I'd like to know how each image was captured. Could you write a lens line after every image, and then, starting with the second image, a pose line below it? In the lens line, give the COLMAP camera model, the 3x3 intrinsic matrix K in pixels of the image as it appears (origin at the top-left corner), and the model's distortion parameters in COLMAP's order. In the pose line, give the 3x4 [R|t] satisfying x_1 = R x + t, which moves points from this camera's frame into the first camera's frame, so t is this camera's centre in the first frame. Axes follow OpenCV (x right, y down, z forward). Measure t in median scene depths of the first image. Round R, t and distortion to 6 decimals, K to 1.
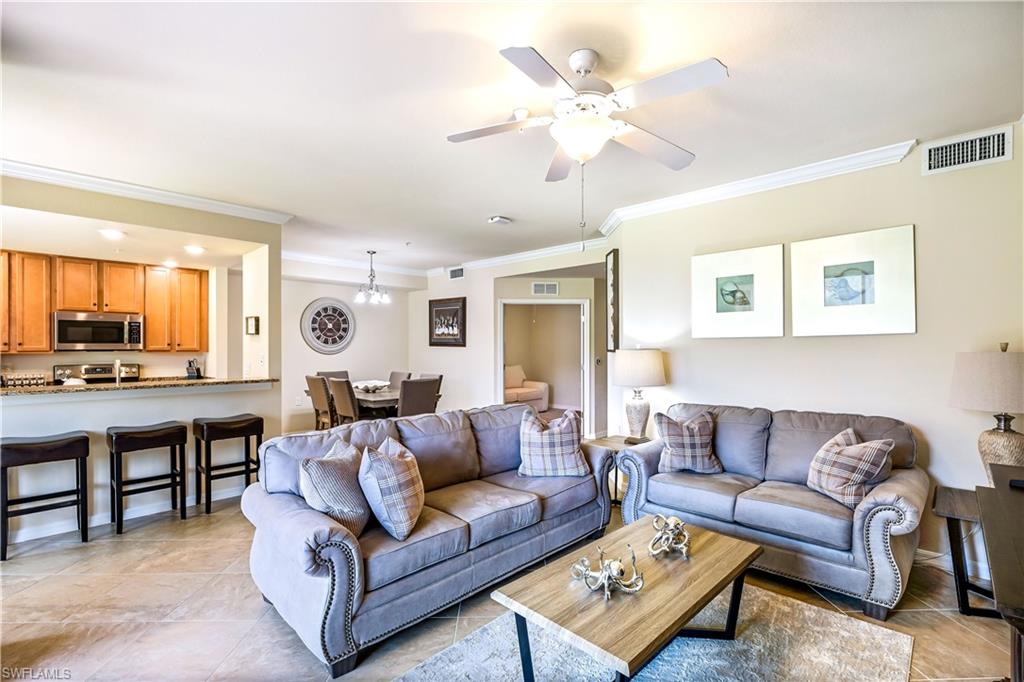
lens RADIAL K [[472.1, 0, 510.6], [0, 472.1, 348.7], [0, 0, 1]] dist [0.001789, 0.000136]
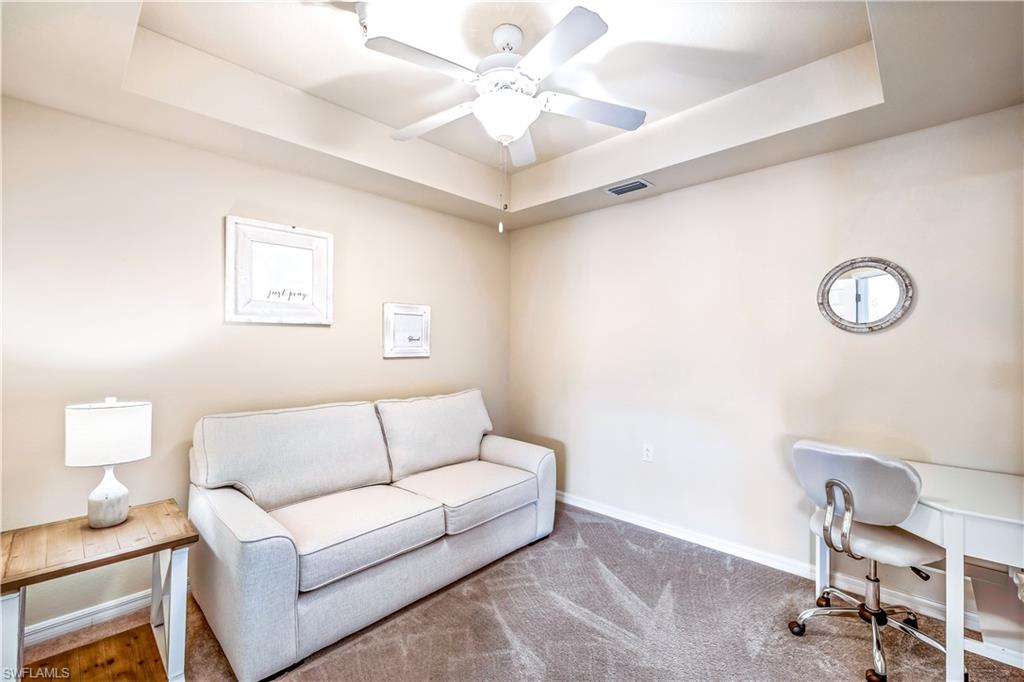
lens RADIAL K [[433.8, 0, 510.9], [0, 433.8, 344.7], [0, 0, 1]] dist [0.000880, -0.000105]
pose [[0.999905, -0.000164, 0.013808, 0.060899], [0.000259, 0.999976, -0.006944, 0.001509], [-0.013807, 0.006947, 0.999881, 0.917274]]
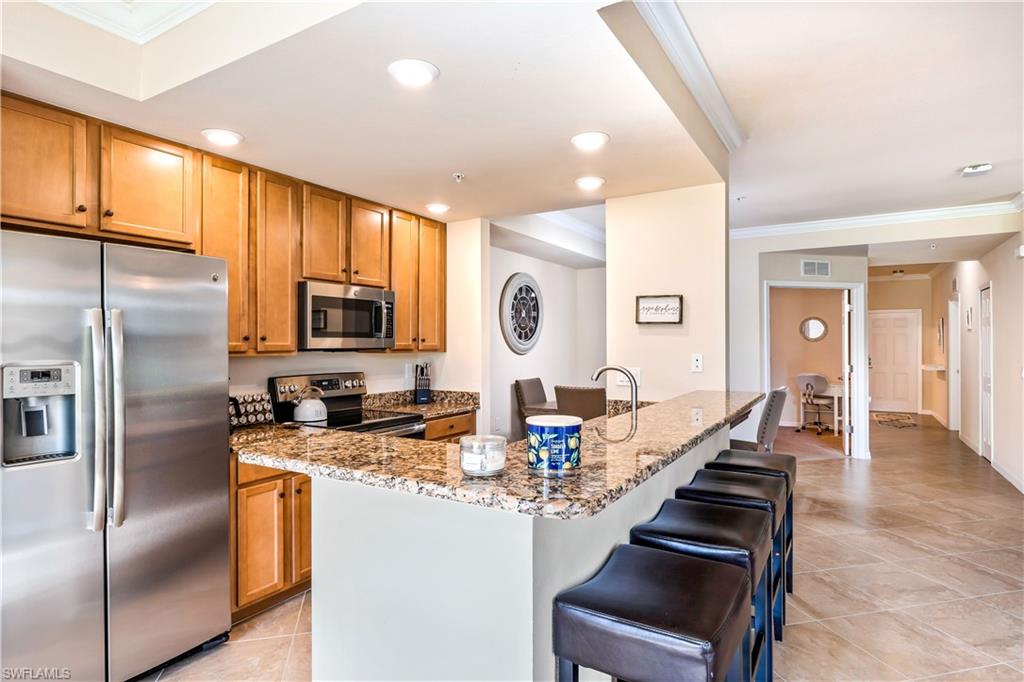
lens RADIAL K [[556.8, 0, 506.9], [0, 556.8, 343.2], [0, 0, 1]] dist [-0.000791, 0.000196]
pose [[0.973788, -0.002035, 0.227447, -0.598684], [0.003637, 0.999971, -0.006625, 0.000585], [-0.227427, 0.007279, 0.973768, 0.206813]]
